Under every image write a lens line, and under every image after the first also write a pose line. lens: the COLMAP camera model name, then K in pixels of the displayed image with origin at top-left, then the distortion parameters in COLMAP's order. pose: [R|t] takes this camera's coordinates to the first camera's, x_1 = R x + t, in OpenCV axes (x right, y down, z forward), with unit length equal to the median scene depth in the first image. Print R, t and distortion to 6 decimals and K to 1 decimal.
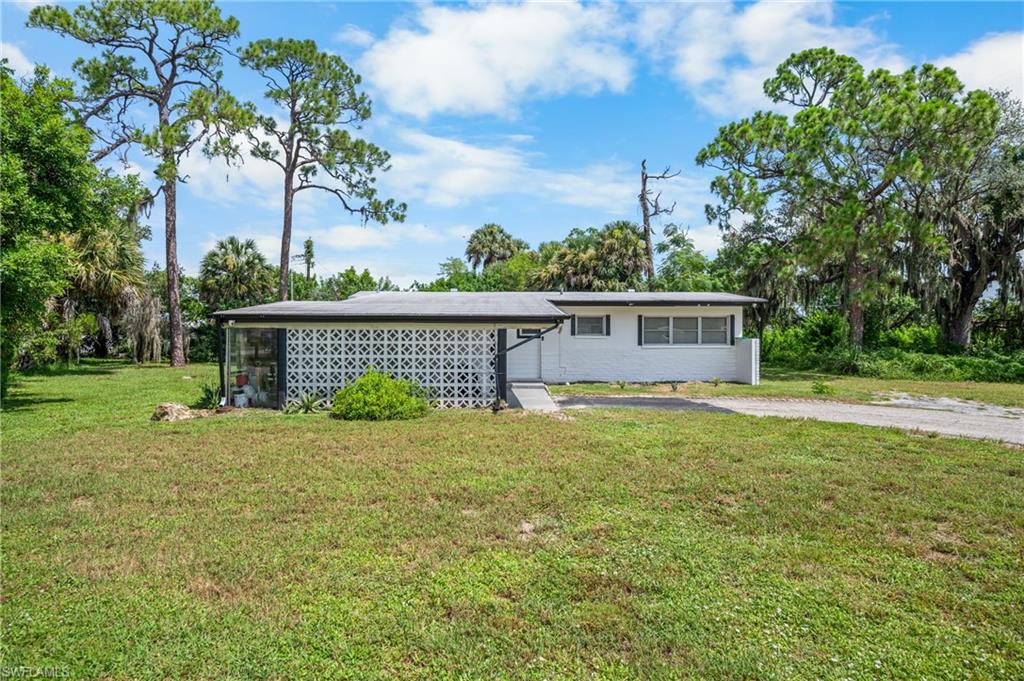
lens RADIAL K [[589.6, 0, 513.4], [0, 589.6, 339.8], [0, 0, 1]] dist [0.018477, 0.000659]
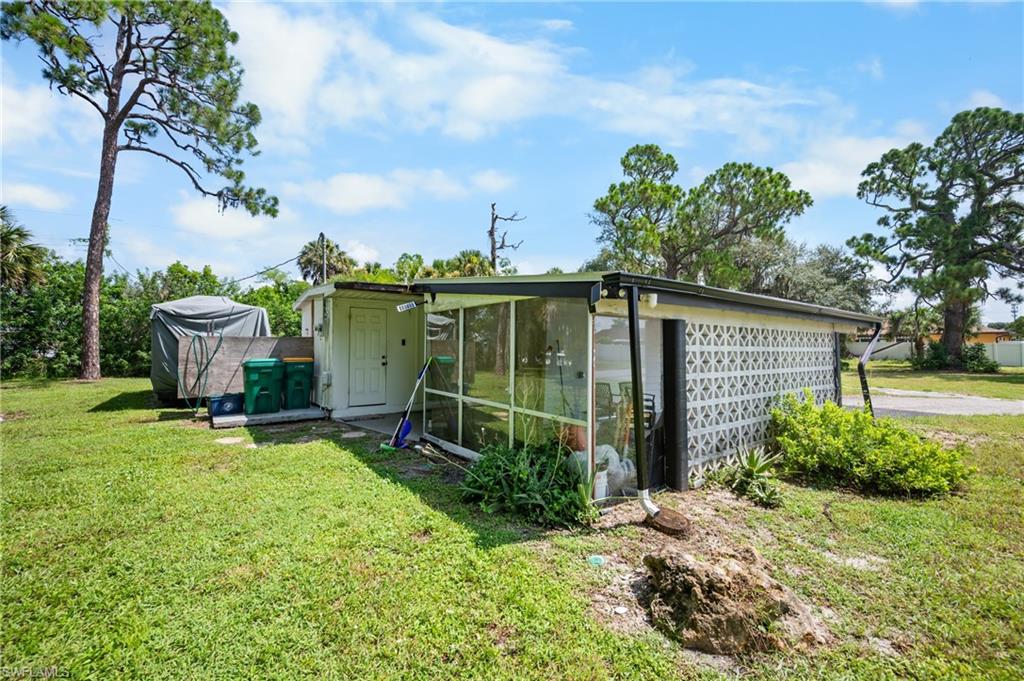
lens RADIAL K [[411.9, 0, 510.7], [0, 411.9, 336.1], [0, 0, 1]] dist [0.004029, 0.000336]
pose [[0.828250, 0.018311, 0.560060, -0.253248], [-0.001171, 0.999520, -0.030947, 0.001474], [-0.560358, 0.024976, 0.827874, 0.299291]]
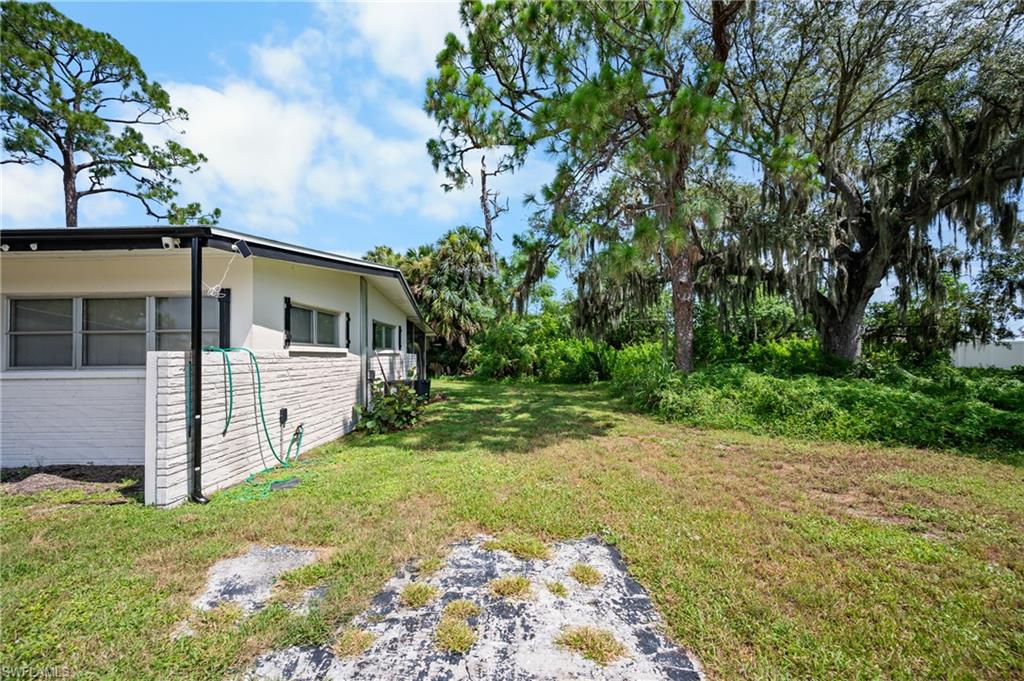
lens RADIAL K [[411.9, 0, 499.9], [0, 411.9, 355.9], [0, 0, 1]] dist [0.004029, 0.000336]
pose [[0.998575, -0.008478, -0.052688, 0.306481], [0.008487, 0.999964, -0.000052, 0.001301], [0.052686, -0.000396, 0.998611, 0.410565]]
